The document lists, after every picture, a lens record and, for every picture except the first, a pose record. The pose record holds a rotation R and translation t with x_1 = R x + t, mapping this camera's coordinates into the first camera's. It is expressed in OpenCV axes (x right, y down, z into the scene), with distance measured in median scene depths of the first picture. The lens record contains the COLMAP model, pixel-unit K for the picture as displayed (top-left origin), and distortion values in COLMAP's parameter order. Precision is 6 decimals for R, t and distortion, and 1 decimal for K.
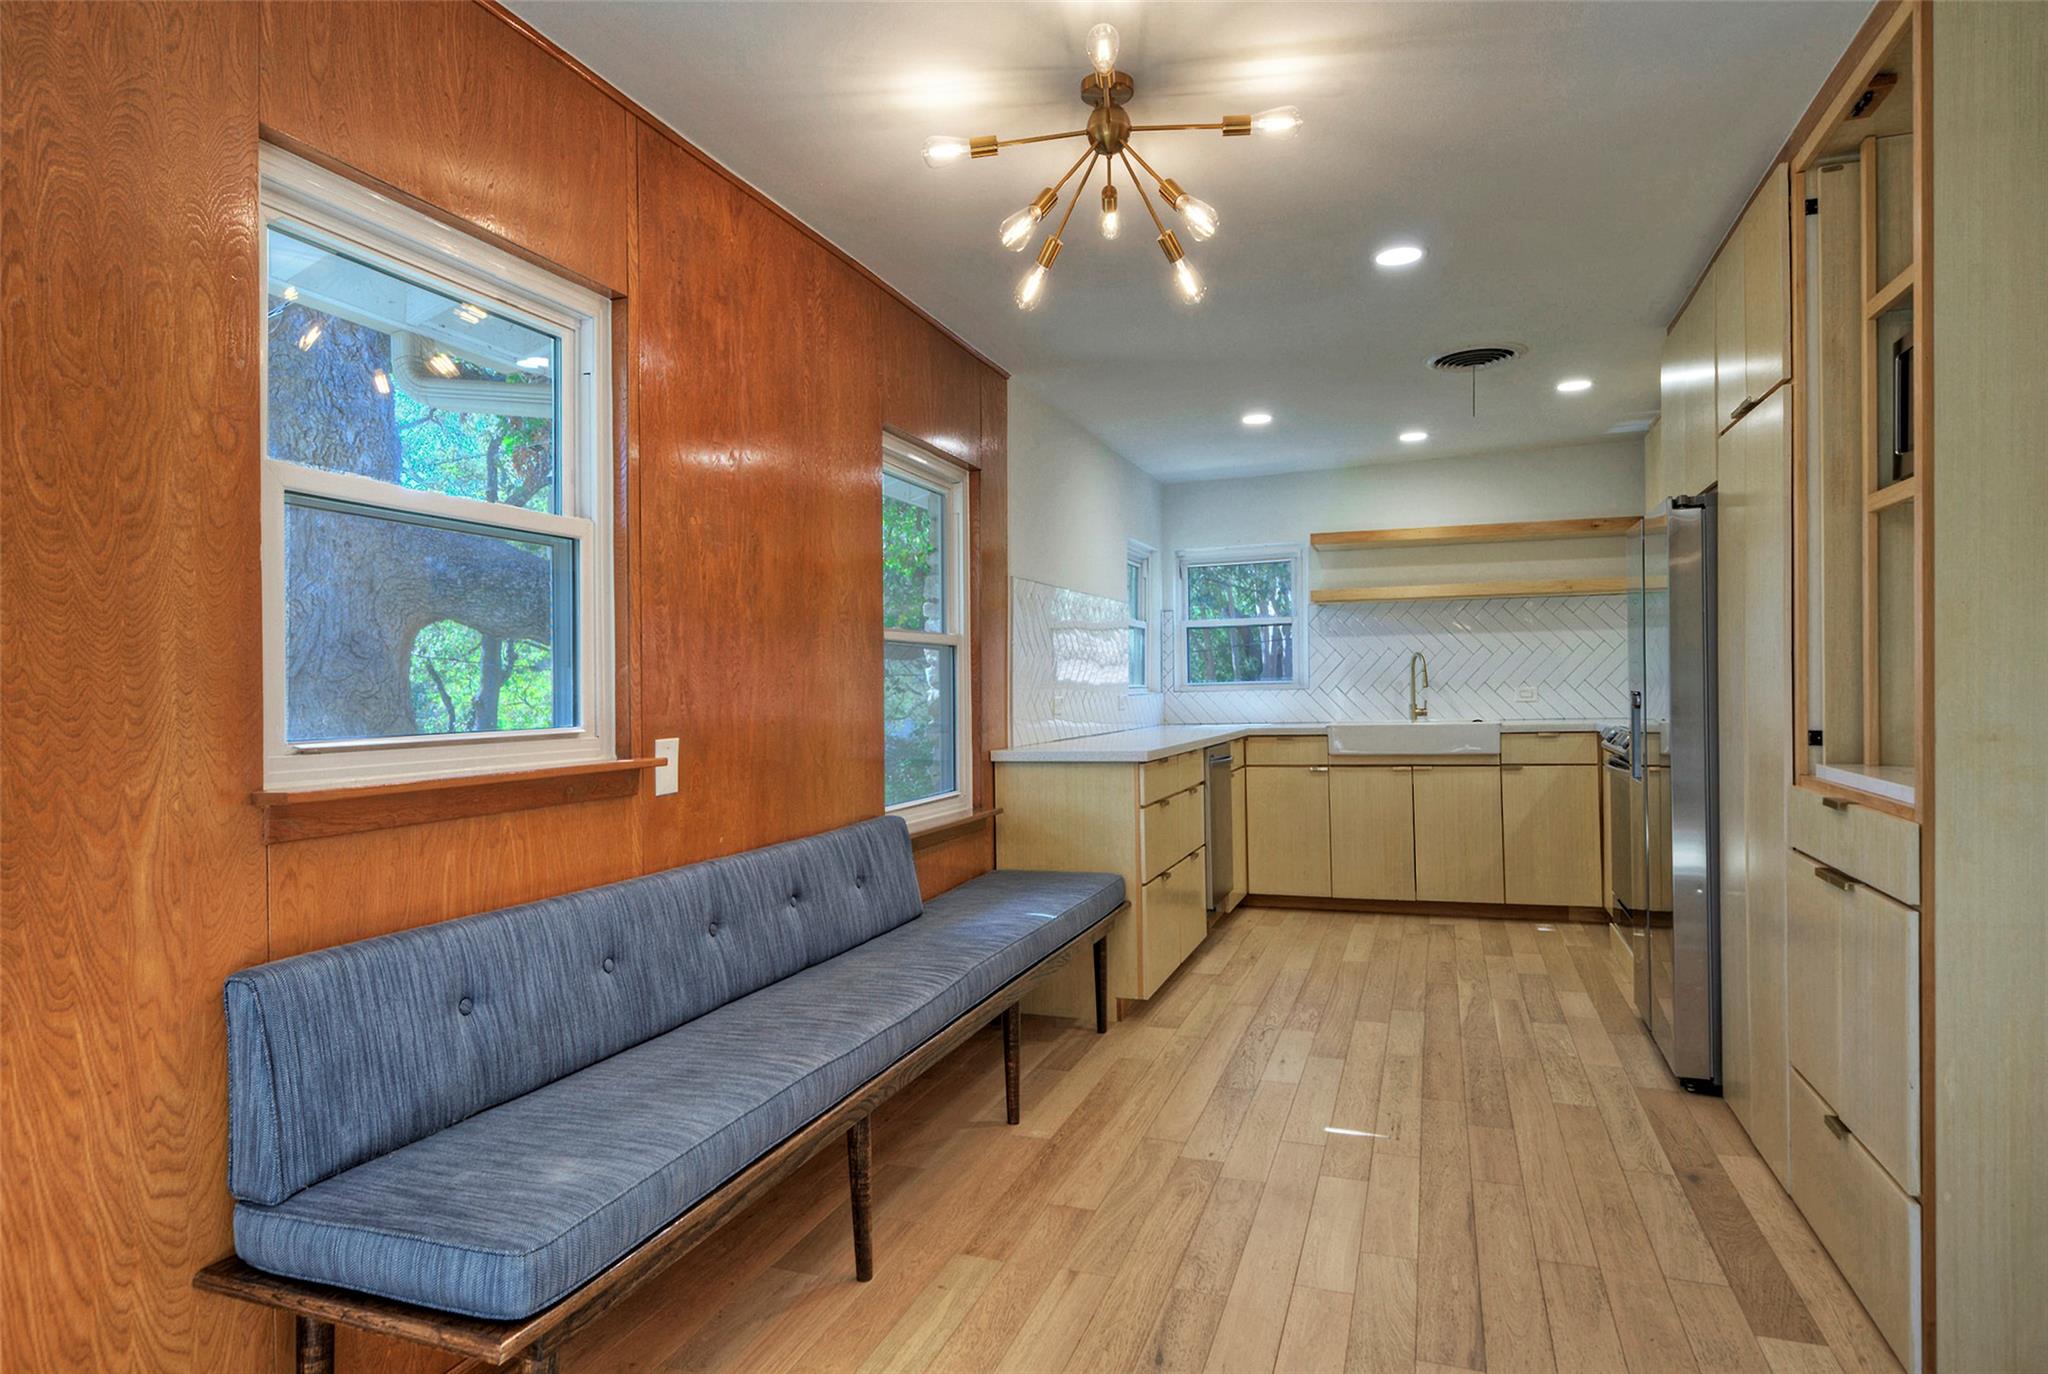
lens RADIAL K [[1063.4, 0, 1045.7], [0, 1063.4, 684.9], [0, 0, 1]] dist [-0.026553, 0.000687]
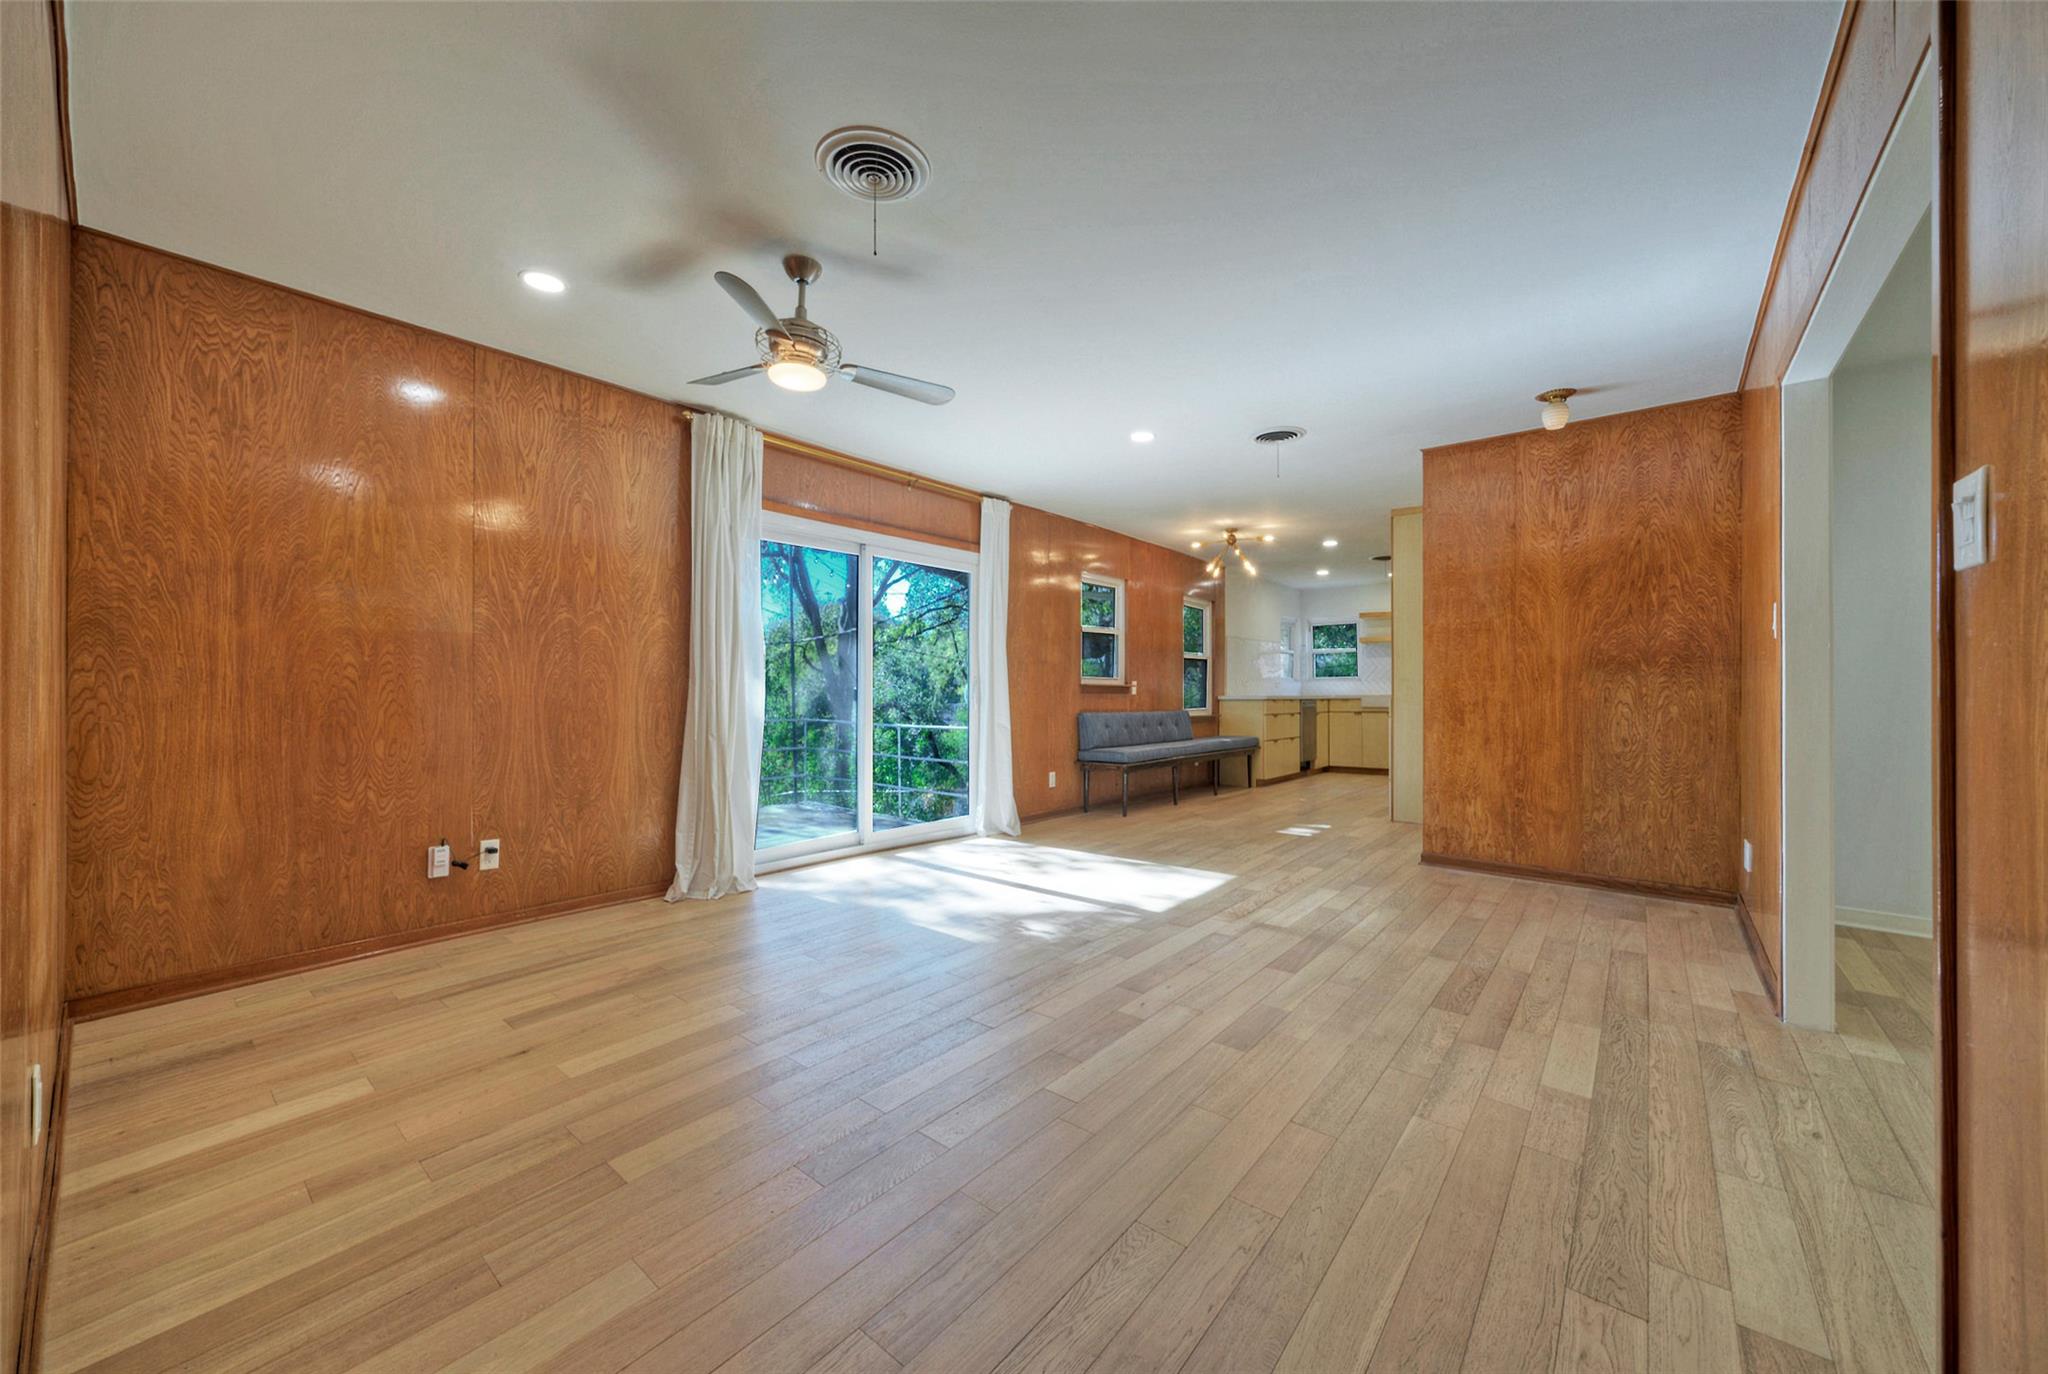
lens RADIAL K [[754.4, 0, 1037.8], [0, 754.4, 688.5], [0, 0, 1]] dist [-0.019975, 0.000952]
pose [[0.952224, 0.015929, -0.304984, 0.145329], [-0.016407, 0.999865, 0.000995, 0.057374], [0.304959, 0.004056, 0.952357, -1.435170]]
